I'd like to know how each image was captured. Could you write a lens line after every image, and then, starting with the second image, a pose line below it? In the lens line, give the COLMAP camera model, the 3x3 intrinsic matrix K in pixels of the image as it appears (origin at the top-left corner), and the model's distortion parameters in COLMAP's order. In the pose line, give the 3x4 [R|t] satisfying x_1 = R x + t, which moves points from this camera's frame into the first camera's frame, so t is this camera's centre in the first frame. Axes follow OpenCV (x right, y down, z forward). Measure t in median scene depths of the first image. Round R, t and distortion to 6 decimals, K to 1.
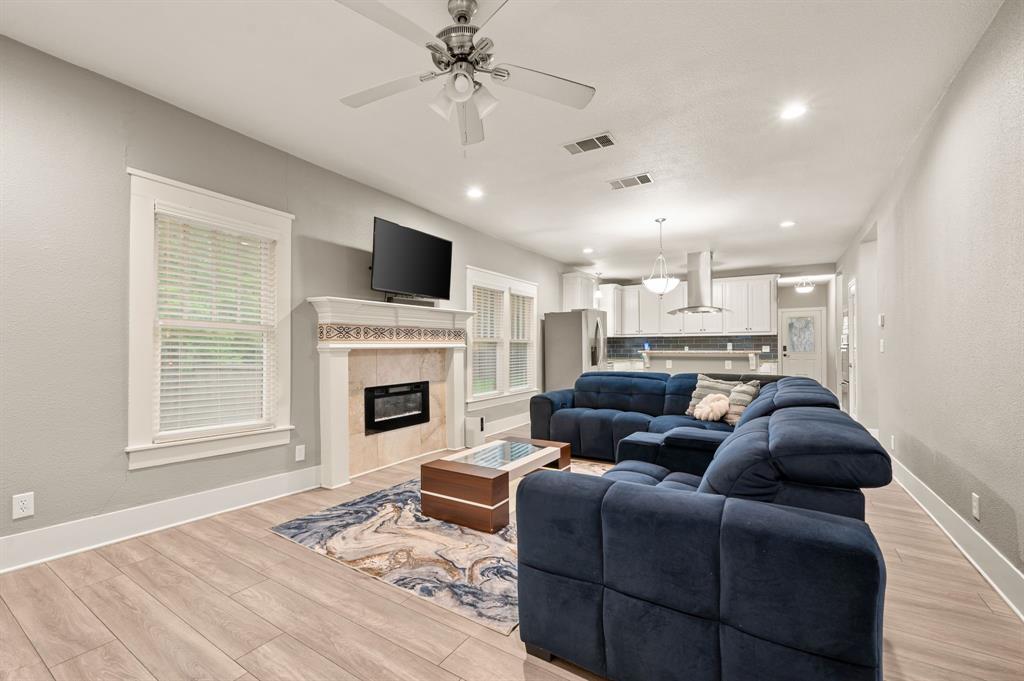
lens RADIAL K [[439.6, 0, 514.8], [0, 439.6, 346.8], [0, 0, 1]] dist [-0.001359, -0.000101]
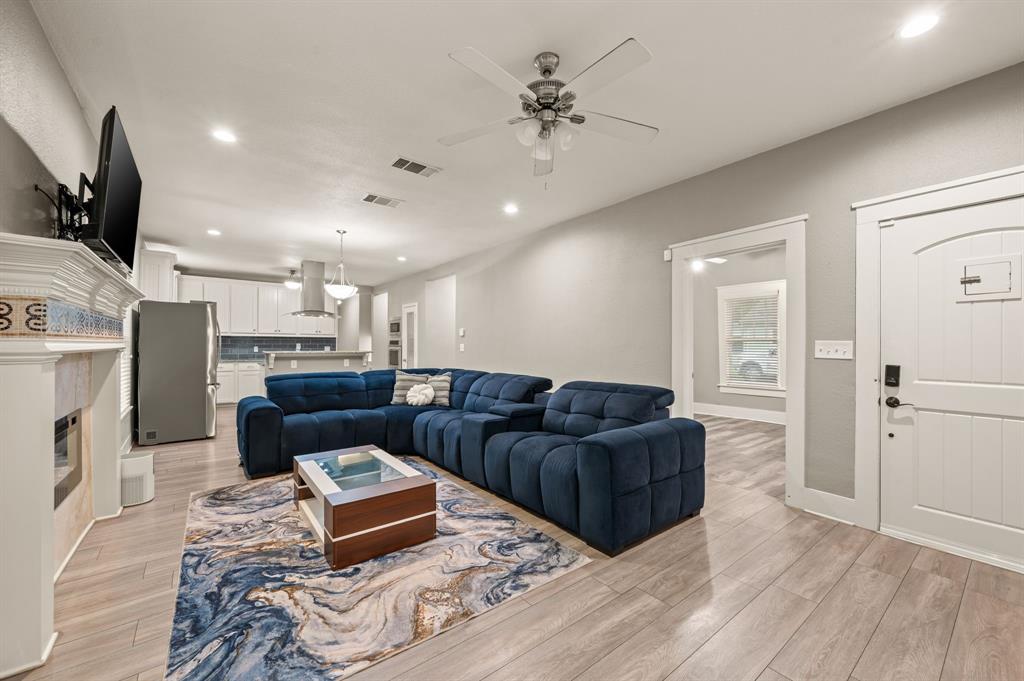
lens RADIAL K [[385.3, 0, 512.5], [0, 385.3, 341.6], [0, 0, 1]] dist [-0.000452, -0.000210]
pose [[0.351993, 0.015944, 0.935867, -0.762007], [-0.004886, 0.999873, -0.015197, -0.005799], [-0.935990, 0.000777, 0.352026, 0.496765]]
